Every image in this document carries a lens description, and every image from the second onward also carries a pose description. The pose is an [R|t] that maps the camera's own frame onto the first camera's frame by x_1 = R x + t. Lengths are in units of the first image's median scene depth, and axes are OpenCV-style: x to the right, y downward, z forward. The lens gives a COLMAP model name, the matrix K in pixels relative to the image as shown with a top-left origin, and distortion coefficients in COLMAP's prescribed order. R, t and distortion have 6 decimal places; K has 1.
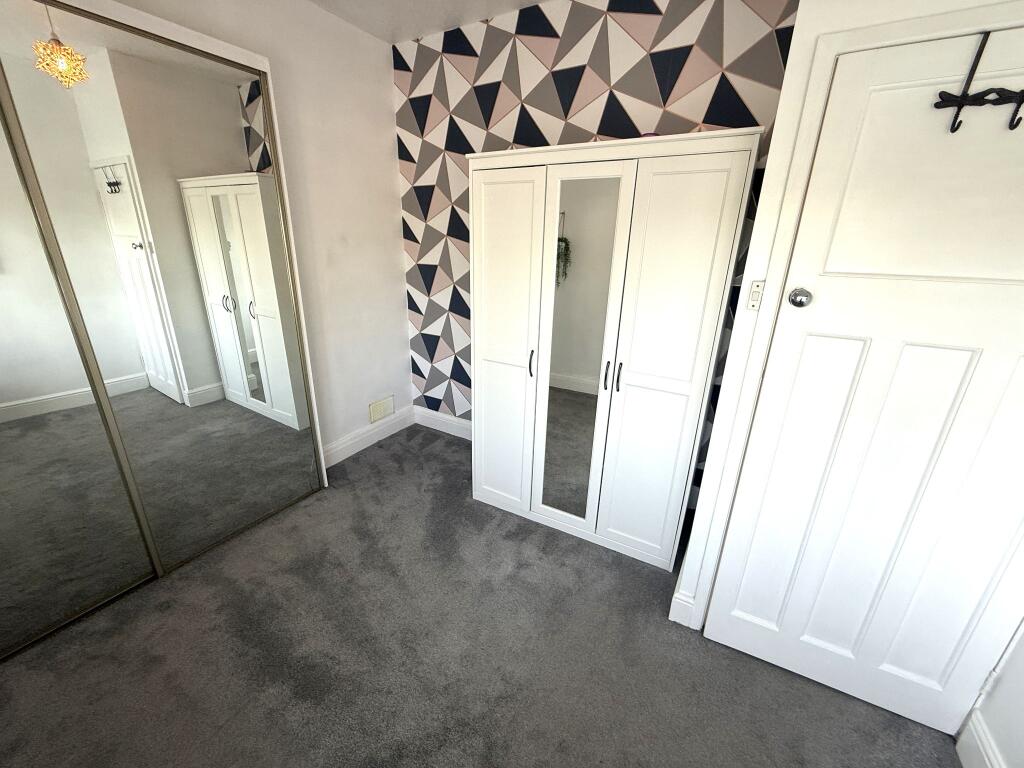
lens RADIAL K [[410.6, 0, 509.5], [0, 410.6, 381.2], [0, 0, 1]] dist [-0.001040, 0.000136]
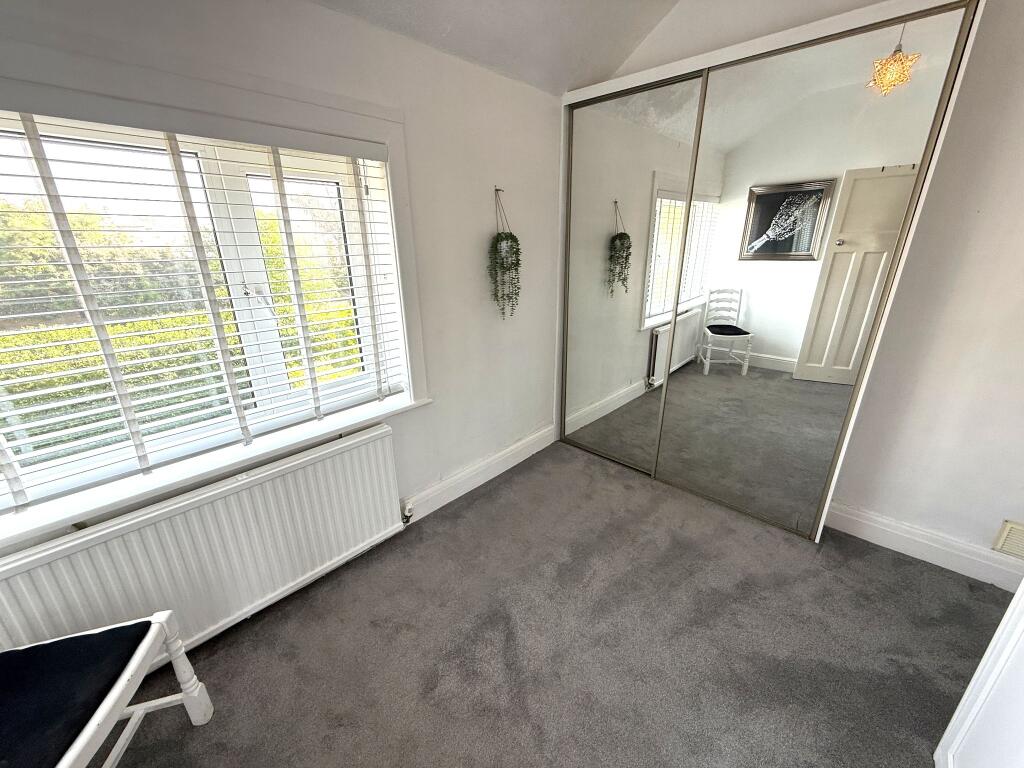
lens RADIAL K [[410.6, 0, 511.2], [0, 410.6, 384.7], [0, 0, 1]] dist [-0.001040, 0.000136]
pose [[-0.210499, 0.310675, -0.926915, 0.372046], [-0.318644, 0.874574, 0.365494, -0.131189], [0.924206, 0.372292, -0.085102, 0.462899]]
